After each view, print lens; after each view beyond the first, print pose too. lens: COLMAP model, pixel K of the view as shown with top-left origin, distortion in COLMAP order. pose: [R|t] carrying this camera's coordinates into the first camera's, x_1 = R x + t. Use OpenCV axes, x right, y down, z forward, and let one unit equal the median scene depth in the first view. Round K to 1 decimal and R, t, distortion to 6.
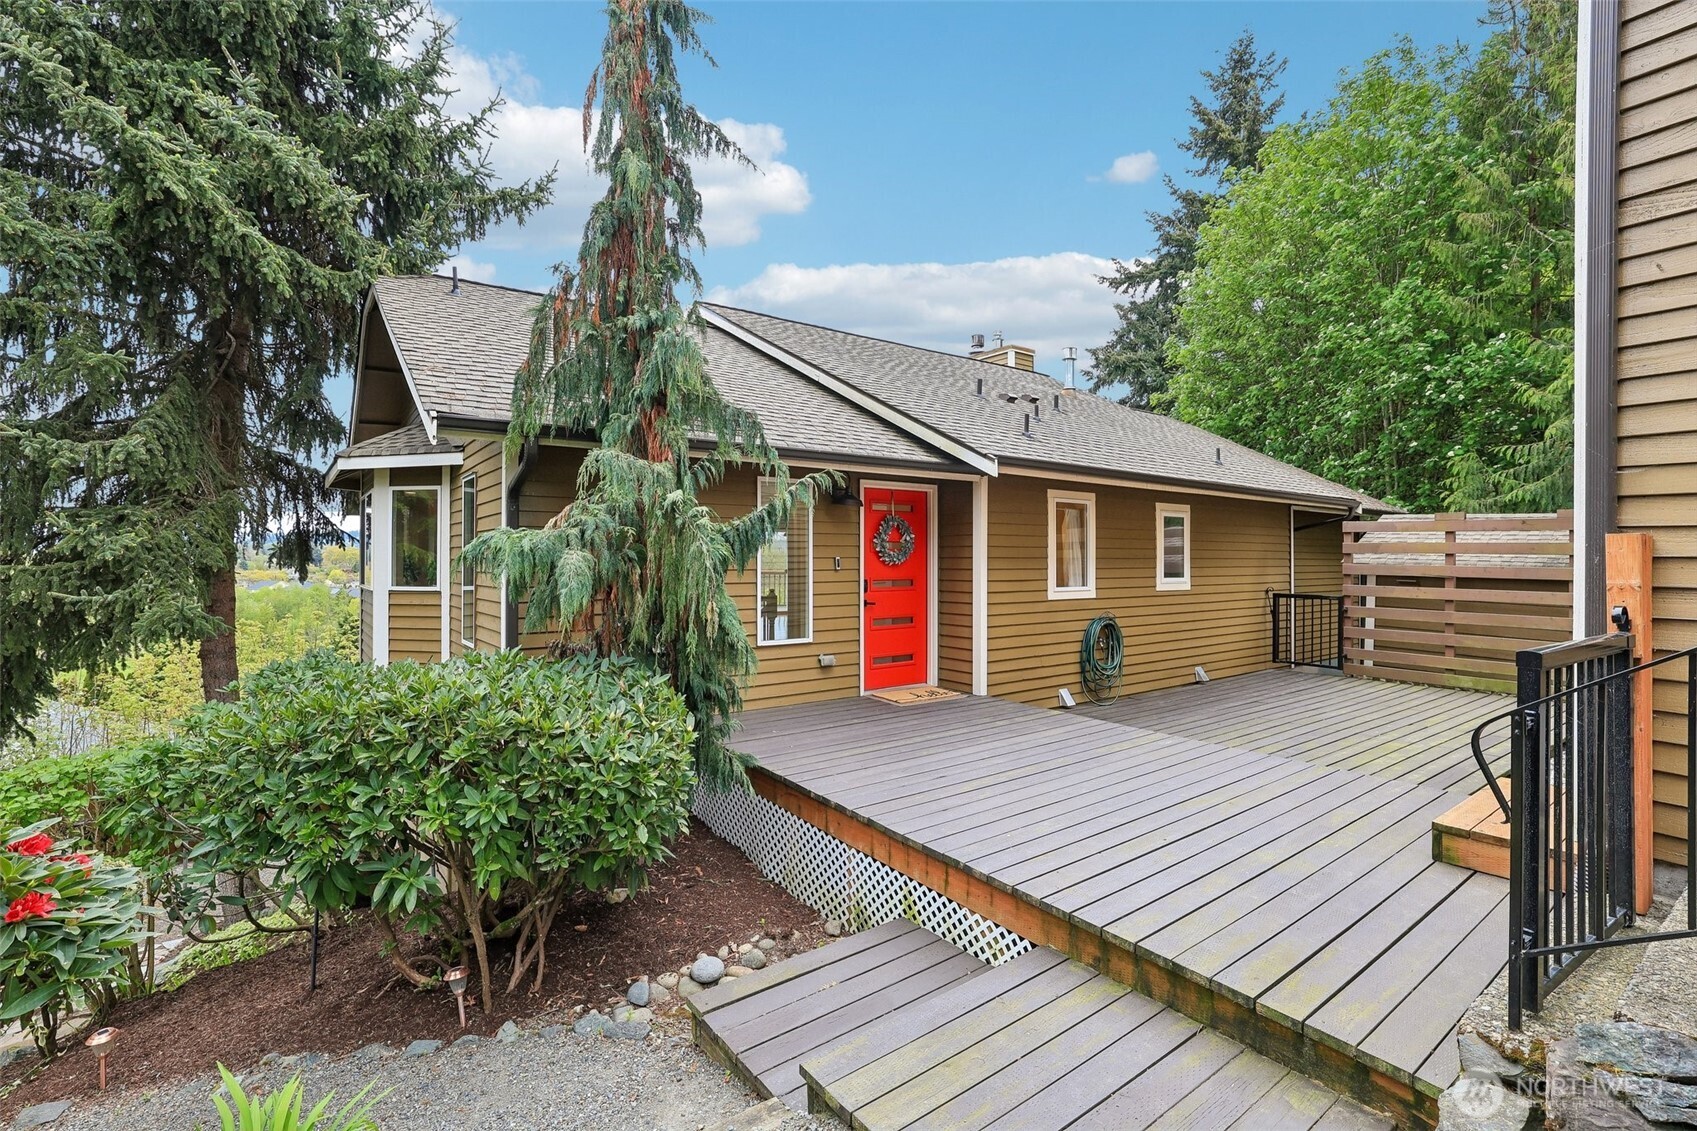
lens RADIAL K [[721.9, 0, 884.8], [0, 721.9, 558.4], [0, 0, 1]] dist [0.000484, 0.000384]
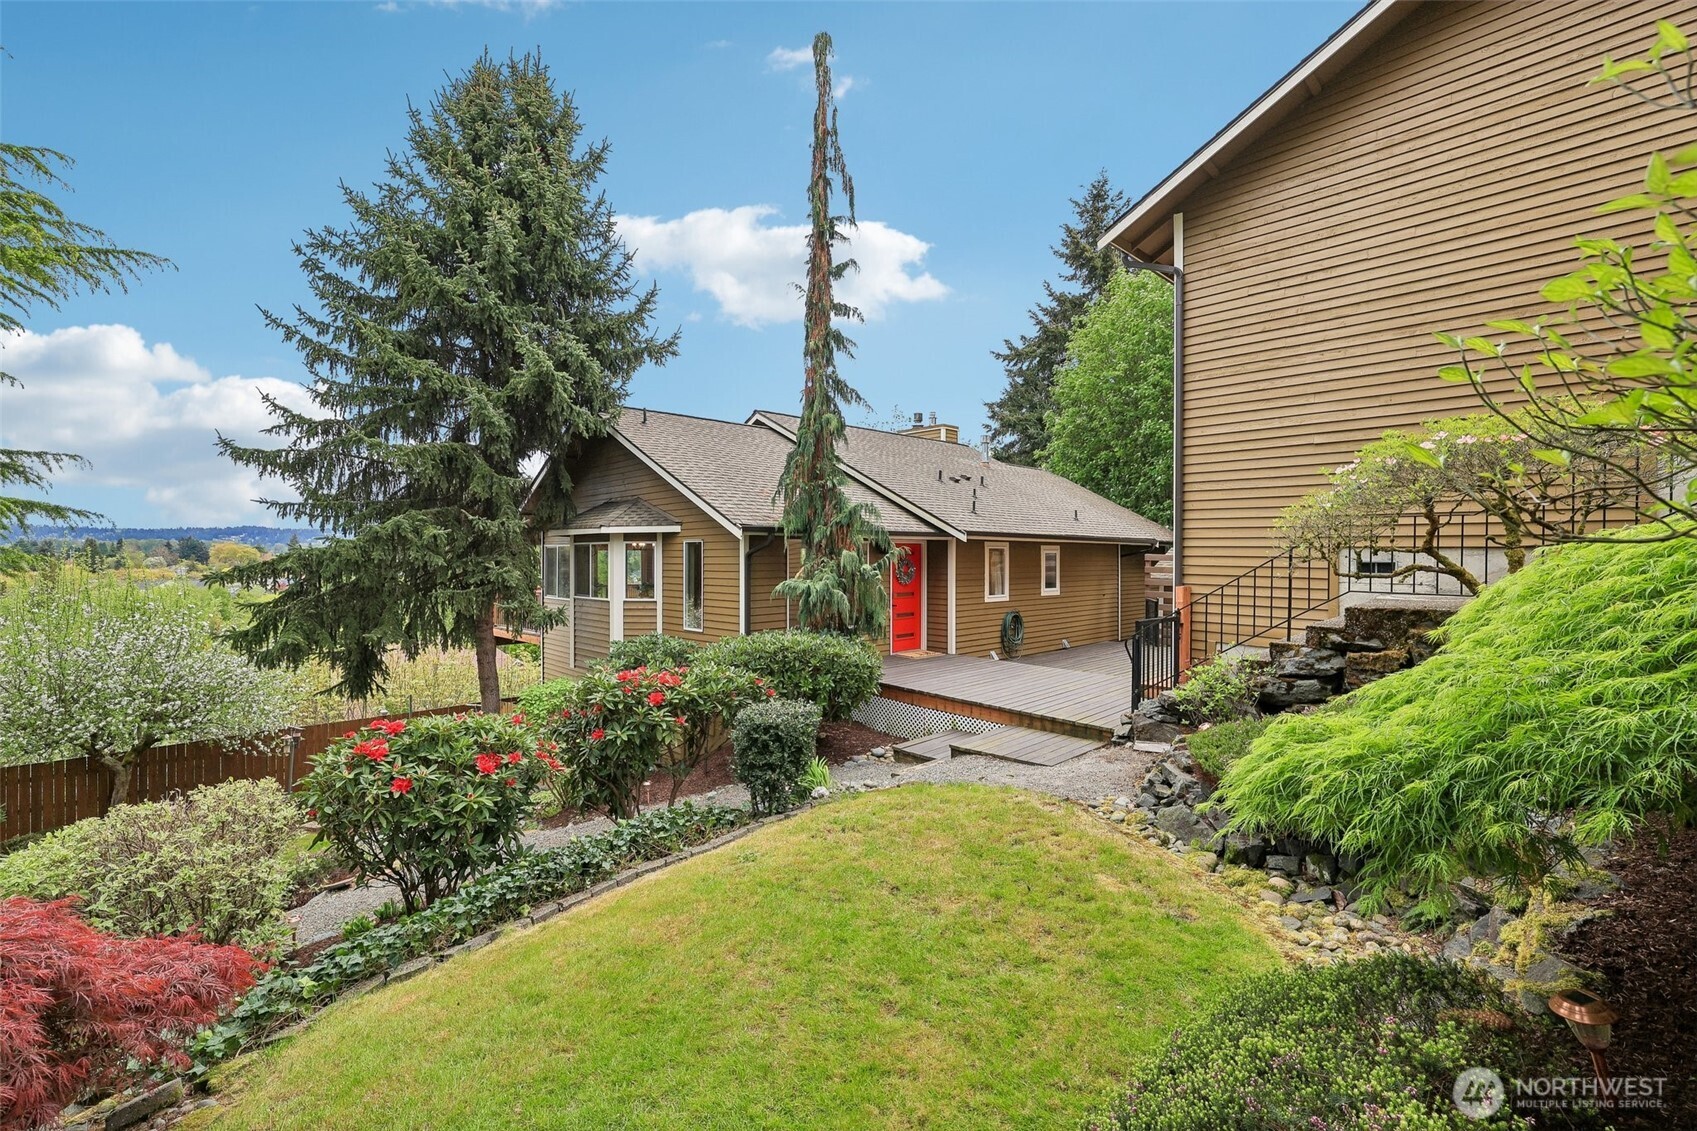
lens RADIAL K [[738.3, 0, 848.5], [0, 738.3, 565.5], [0, 0, 1]] dist [0.000044, 0.000189]
pose [[0.992984, -0.003636, 0.118190, -0.310276], [0.001198, 0.999785, 0.020693, -0.069207], [-0.118240, -0.020406, 0.992775, -0.747397]]
